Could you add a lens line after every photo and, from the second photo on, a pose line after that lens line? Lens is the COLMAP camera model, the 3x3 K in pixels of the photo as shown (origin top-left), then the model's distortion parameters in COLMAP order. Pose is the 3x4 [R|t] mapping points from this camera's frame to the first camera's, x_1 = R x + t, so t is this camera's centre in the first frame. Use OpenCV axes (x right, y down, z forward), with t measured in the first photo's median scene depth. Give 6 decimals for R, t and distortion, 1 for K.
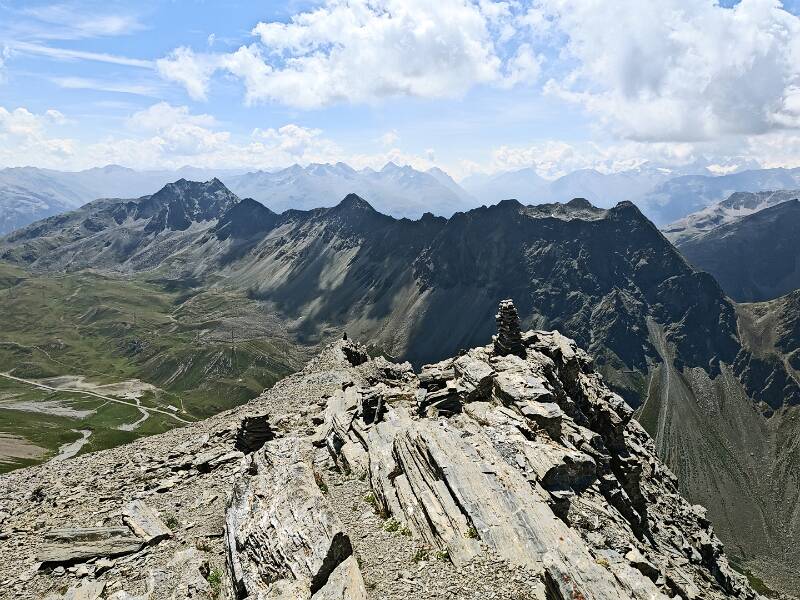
lens RADIAL K [[530.2, 0, 400.3], [0, 530.2, 301.7], [0, 0, 1]] dist [0.025456, 0.013128]
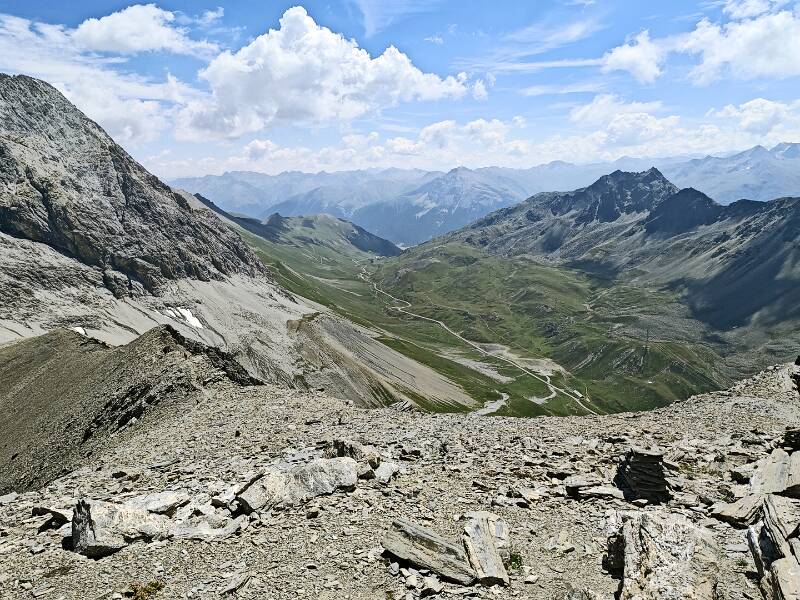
lens RADIAL K [[530.2, 0, 401.0], [0, 530.2, 294.0], [0, 0, 1]] dist [0.025456, 0.013128]
pose [[0.726185, 0.117344, -0.677411, -0.000921], [-0.116710, 0.992066, 0.046737, -0.000413], [0.677521, 0.045120, 0.734118, 0.006007]]
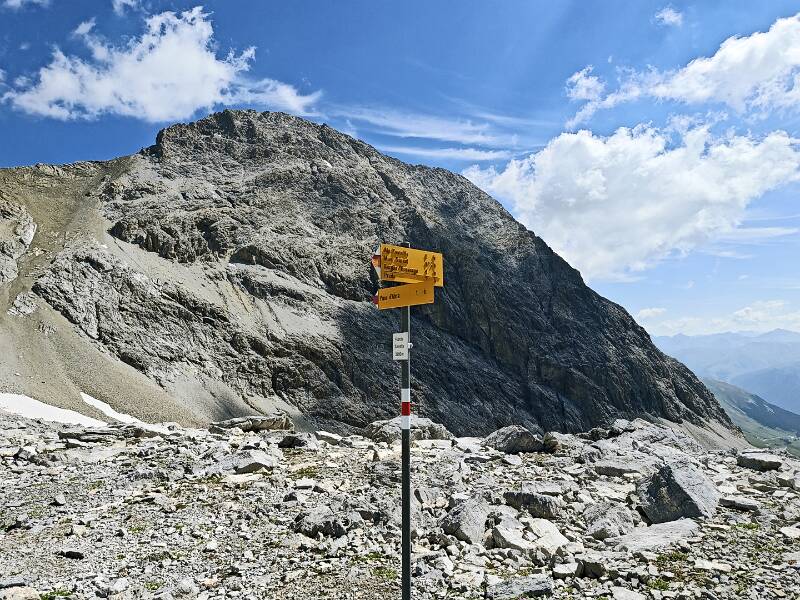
lens RADIAL K [[530.2, 0, 407.3], [0, 530.2, 305.6], [0, 0, 1]] dist [0.025456, 0.013128]
pose [[0.216687, -0.100731, -0.971030, -0.858672], [-0.196330, 0.969844, -0.144419, 0.162427], [0.956296, 0.221936, 0.190377, 0.154393]]
